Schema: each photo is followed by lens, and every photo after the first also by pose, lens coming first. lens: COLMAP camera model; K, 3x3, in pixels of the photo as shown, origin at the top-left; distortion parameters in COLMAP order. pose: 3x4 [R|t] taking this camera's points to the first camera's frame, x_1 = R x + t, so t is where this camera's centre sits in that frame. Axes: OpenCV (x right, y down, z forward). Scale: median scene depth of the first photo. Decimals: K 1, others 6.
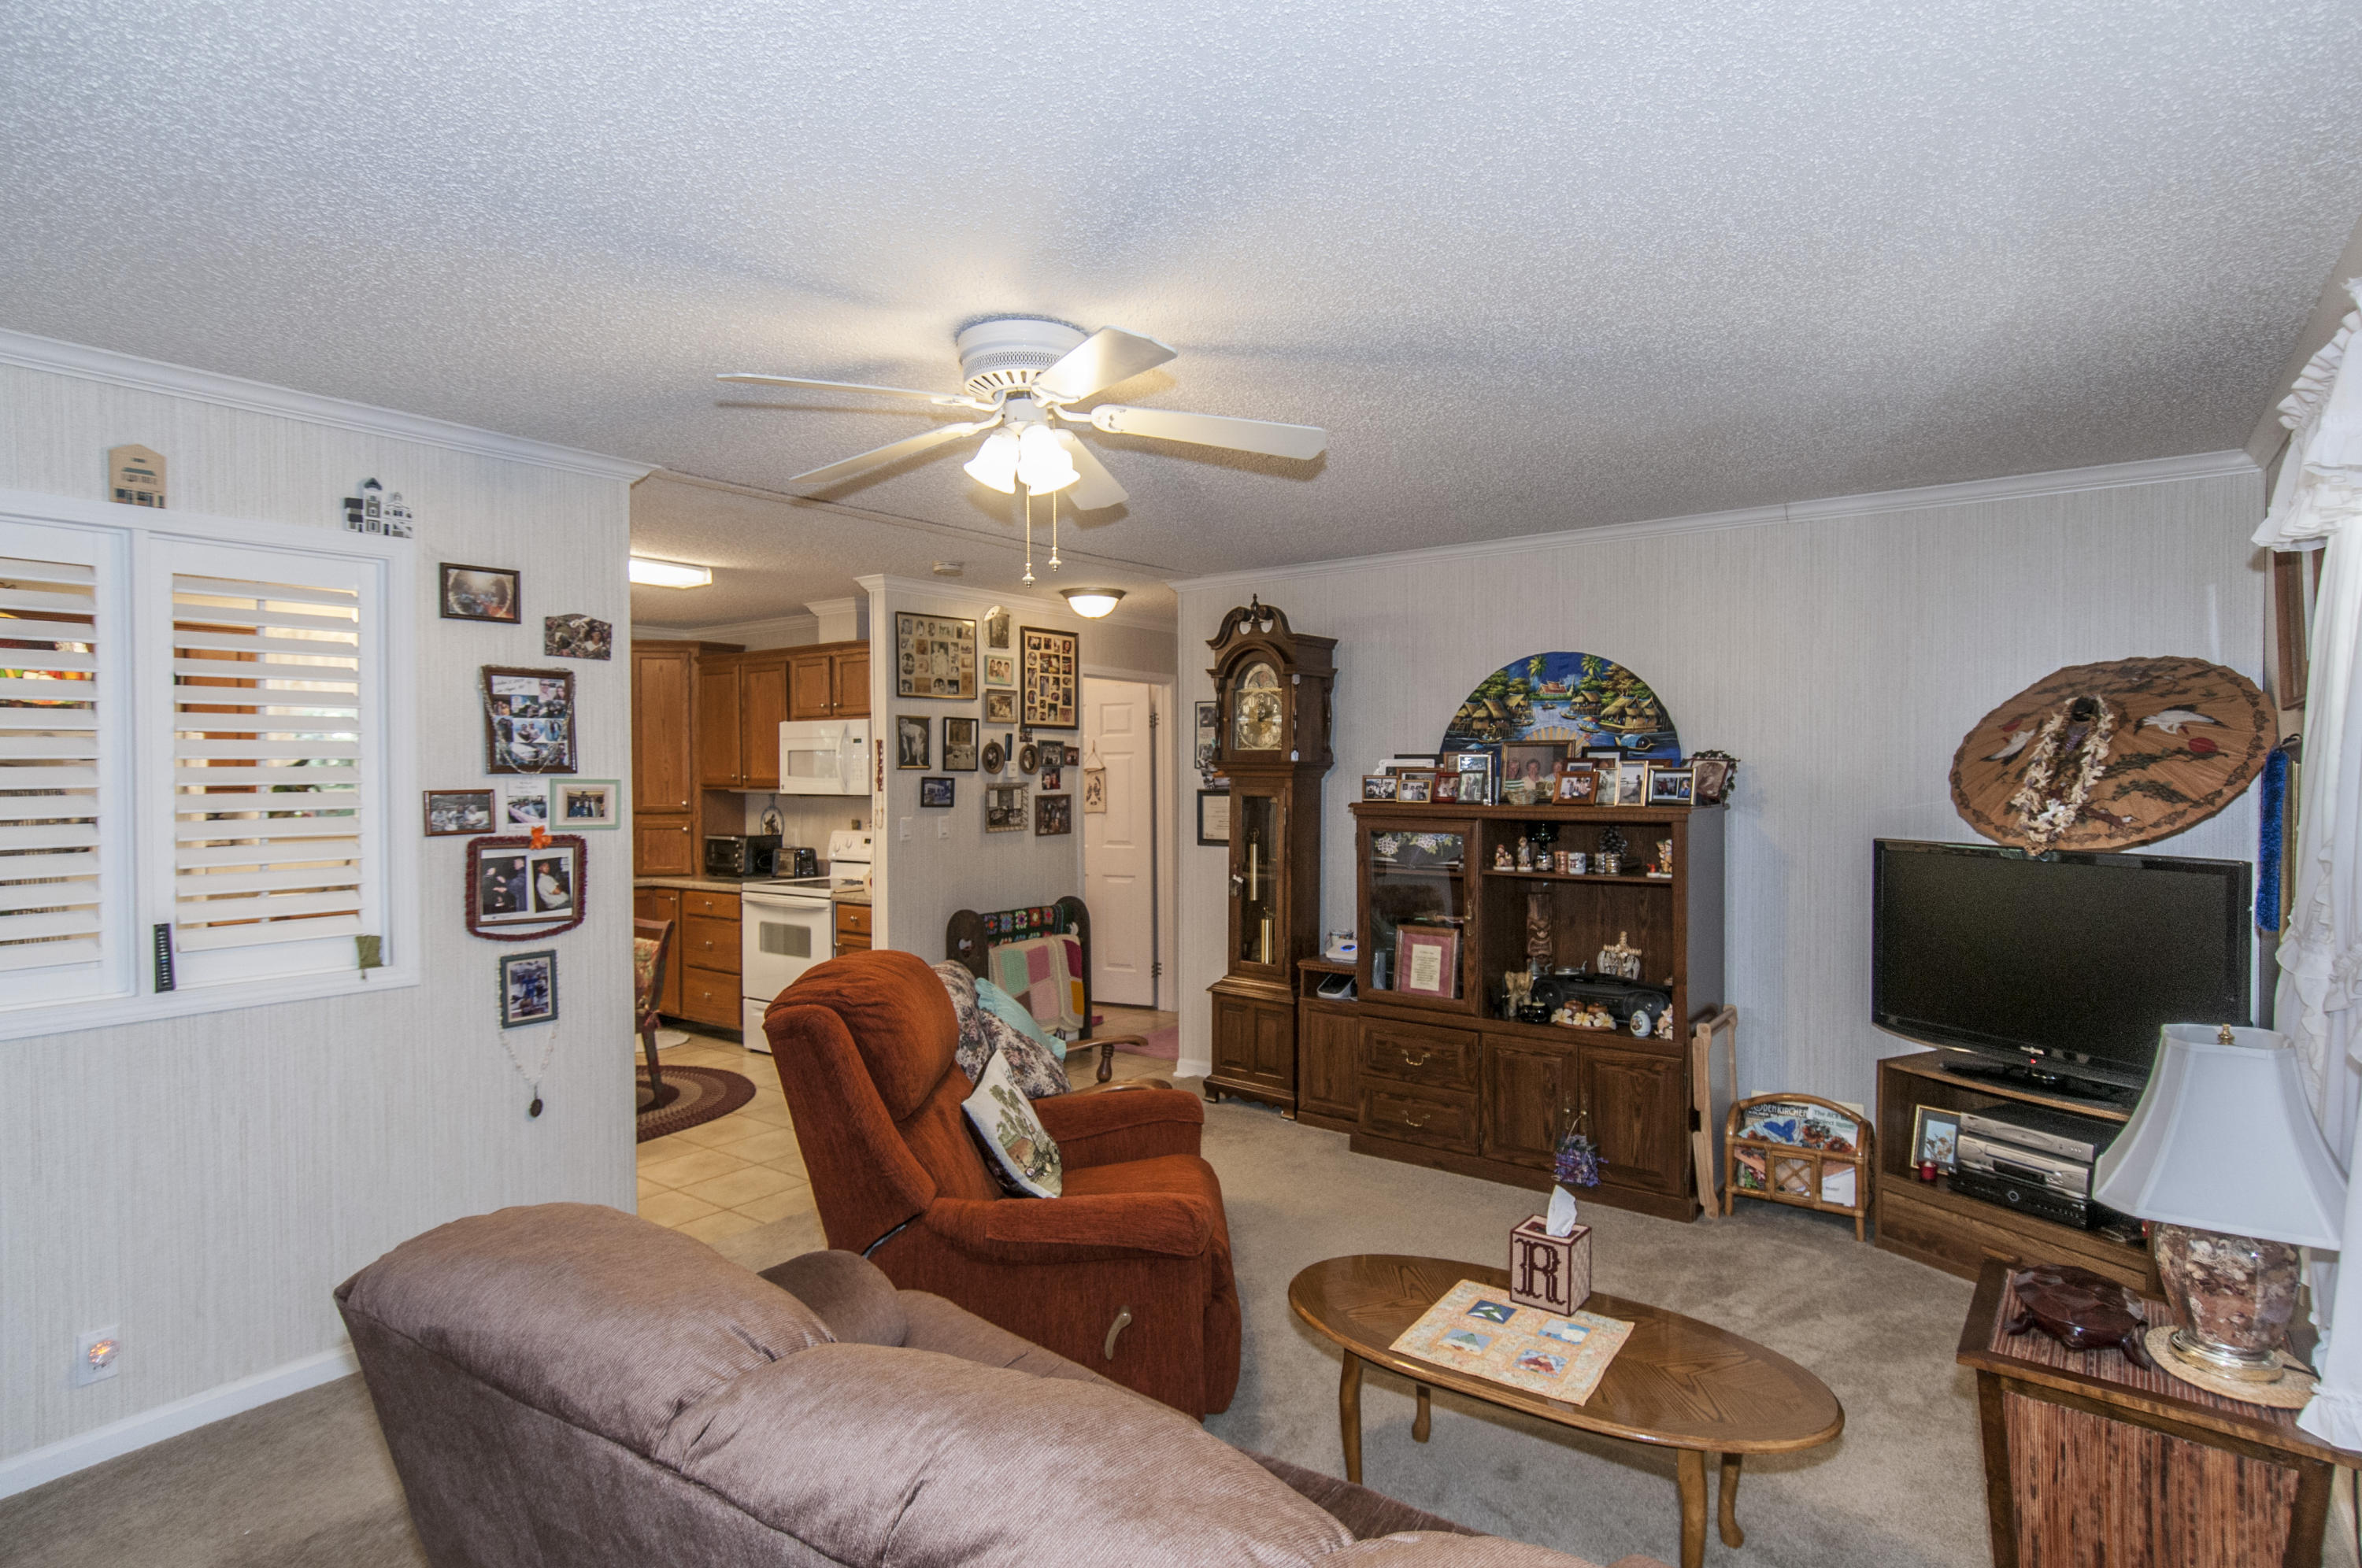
lens RADIAL K [[1220.1, 0, 1204.5], [0, 1220.1, 790.2], [0, 0, 1]] dist [0.015620, -0.012178]
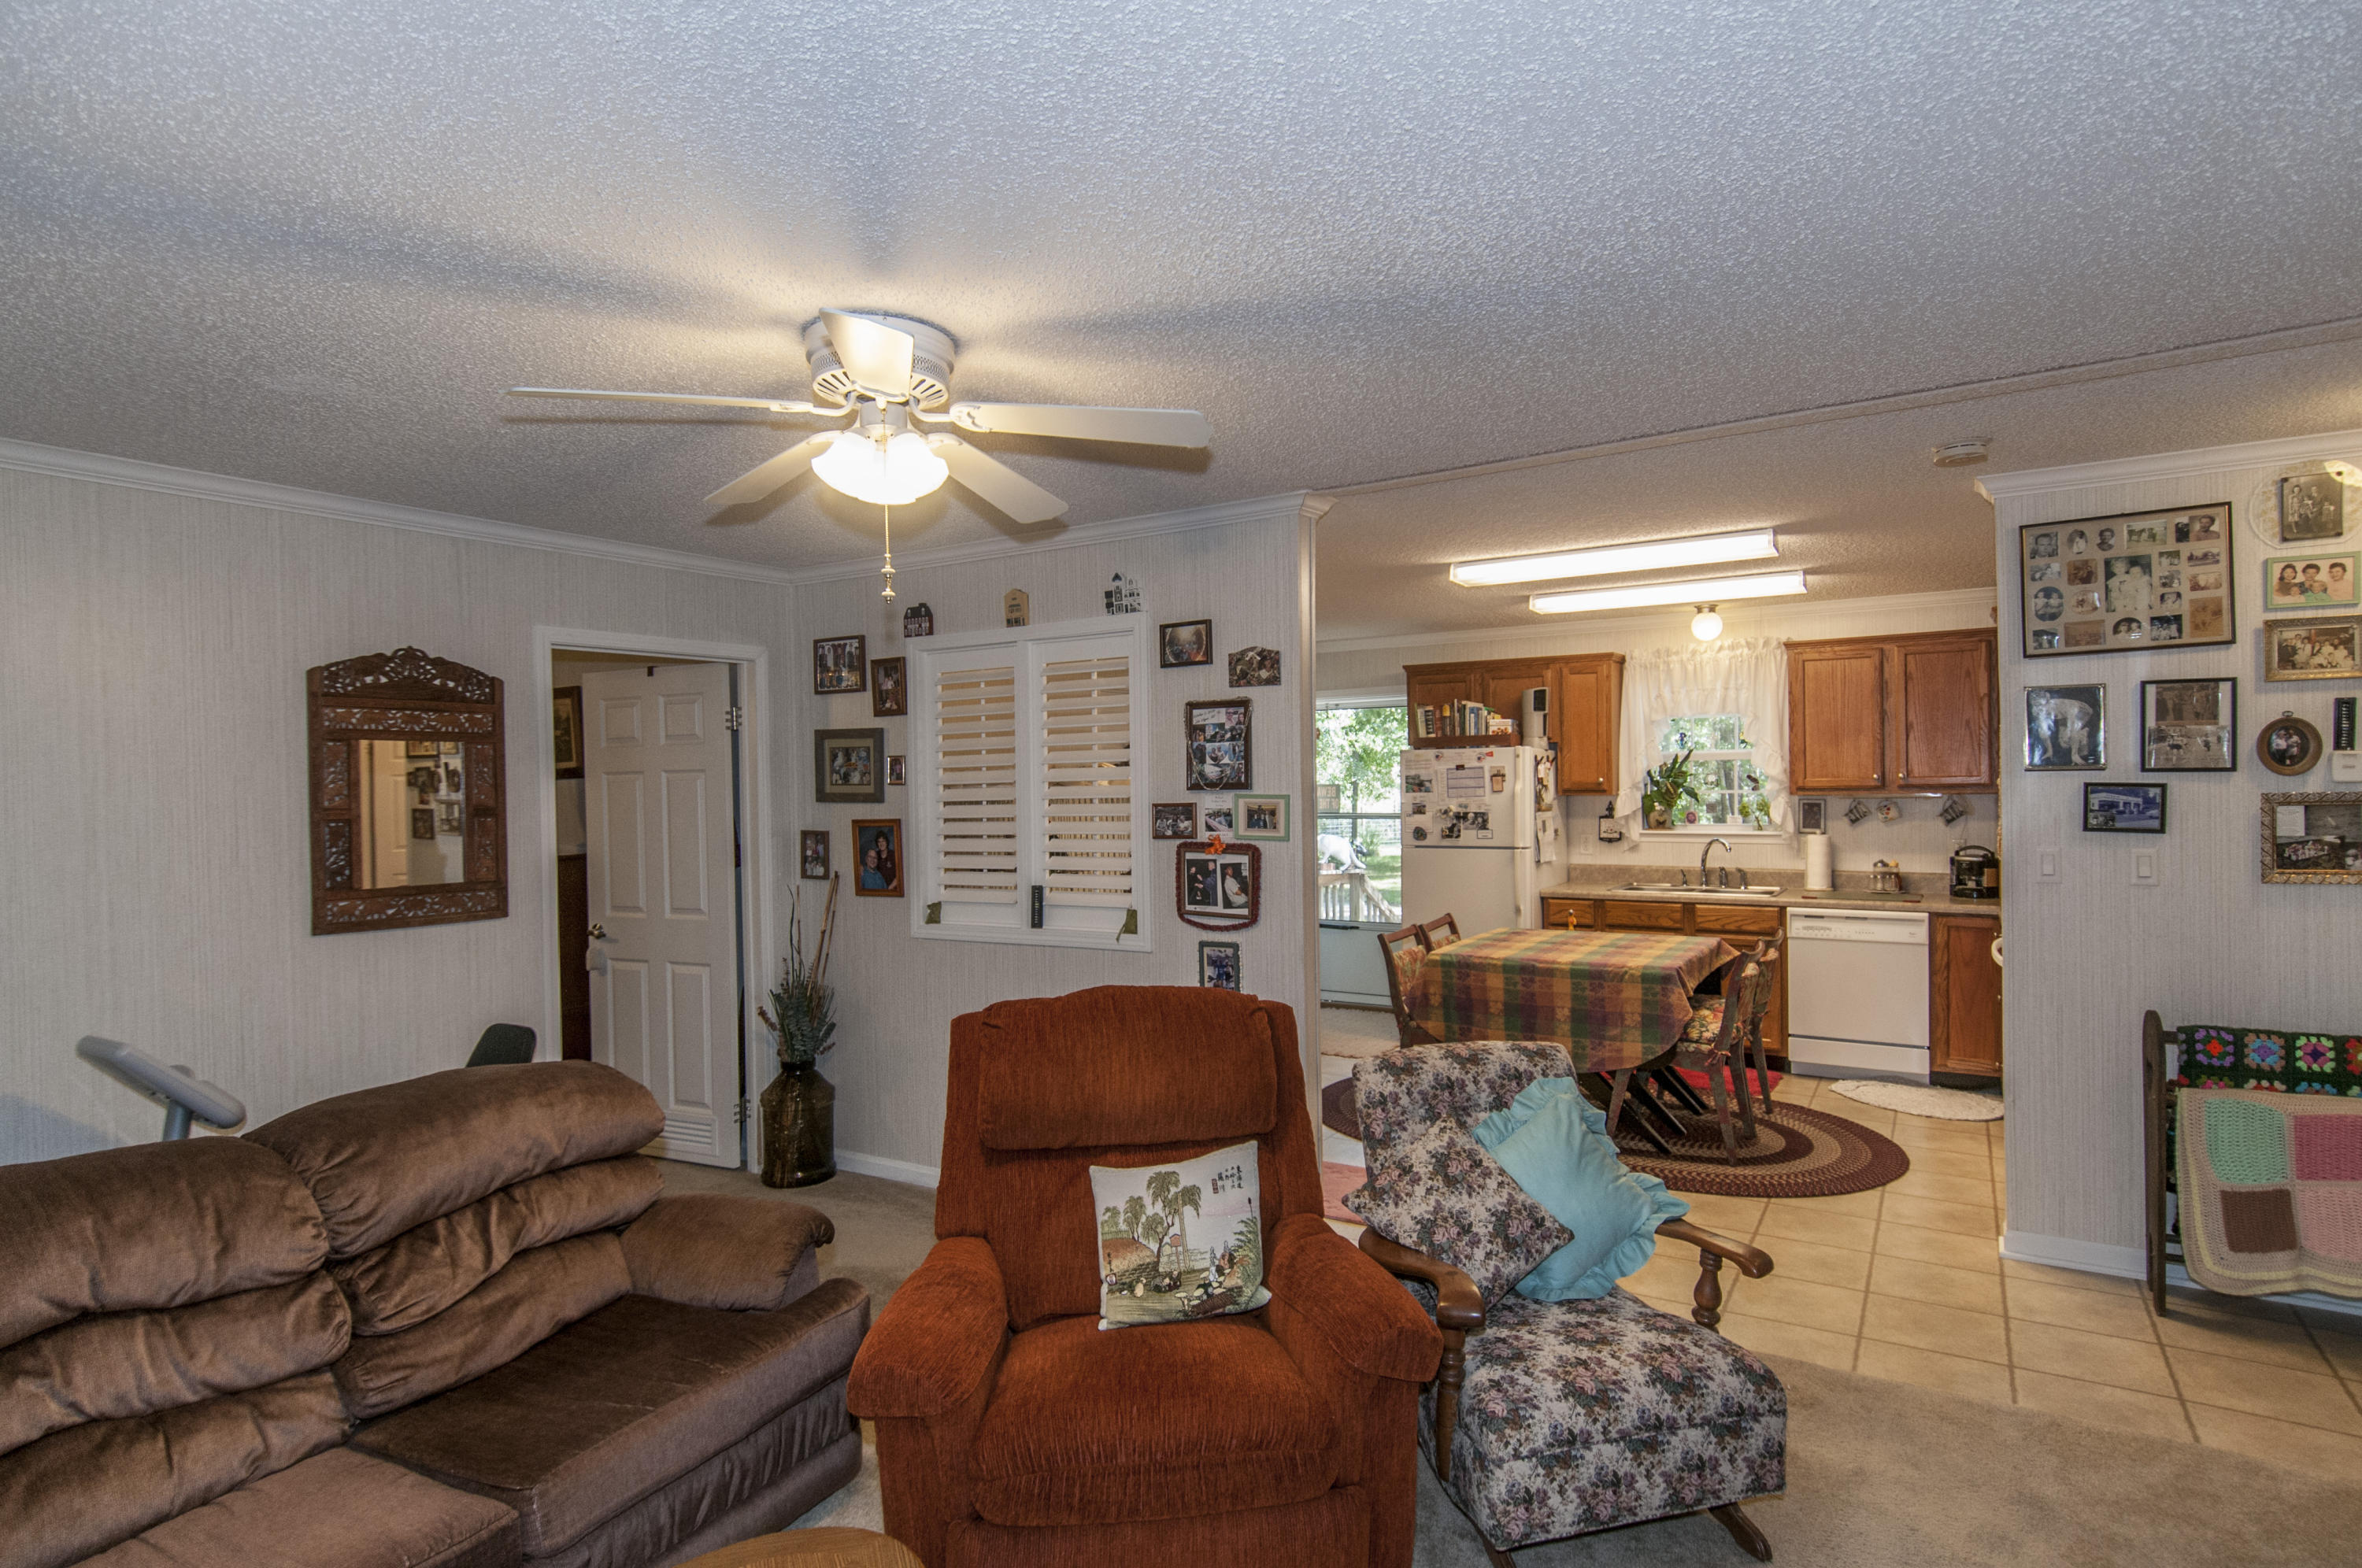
lens RADIAL K [[1220.1, 0, 1211.8], [0, 1220.1, 798.0], [0, 0, 1]] dist [0.015620, -0.012178]
pose [[0.086932, 0.018591, -0.996041, 0.606736], [0.002679, 0.999818, 0.018895, -0.027472], [0.996211, -0.004311, 0.086866, 0.878649]]
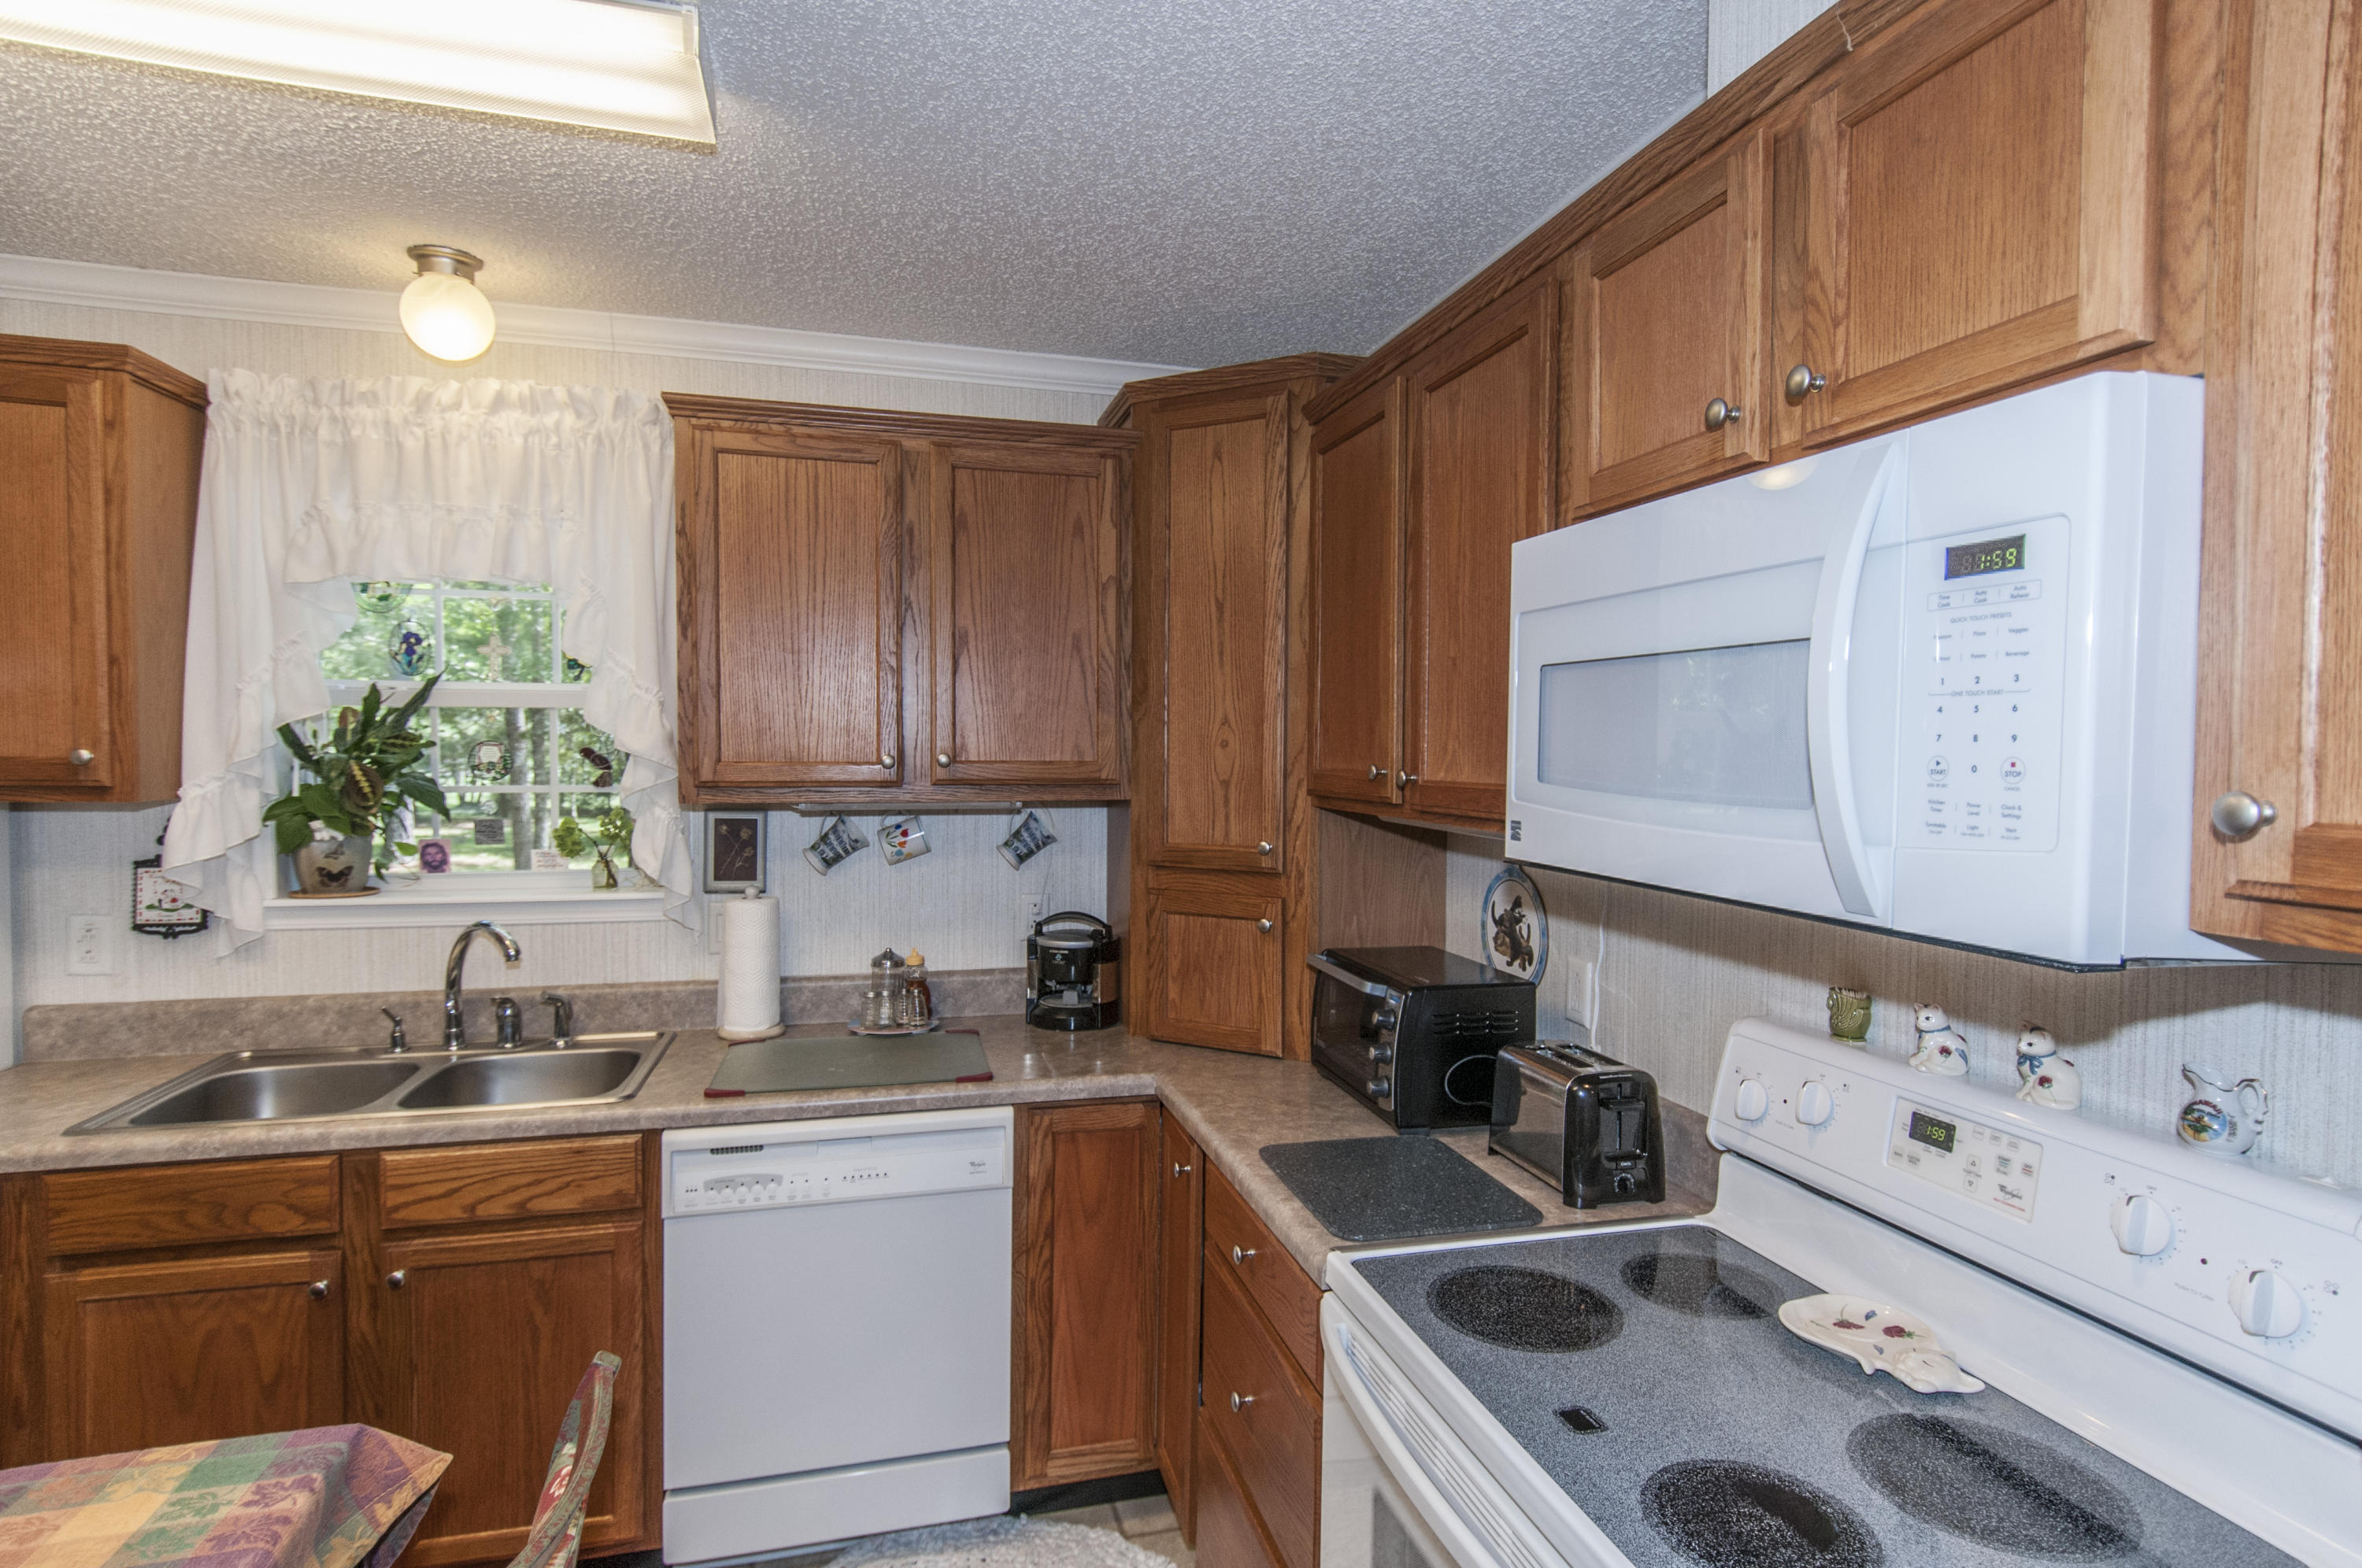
lens RADIAL K [[1220.1, 0, 1200.4], [0, 1220.1, 789.2], [0, 0, 1]] dist [0.015620, -0.012178]
pose [[0.780389, 0.035263, -0.624299, -0.492016], [-0.021432, 0.999330, 0.029656, -0.030359], [0.624927, -0.009763, 0.780623, 1.550971]]
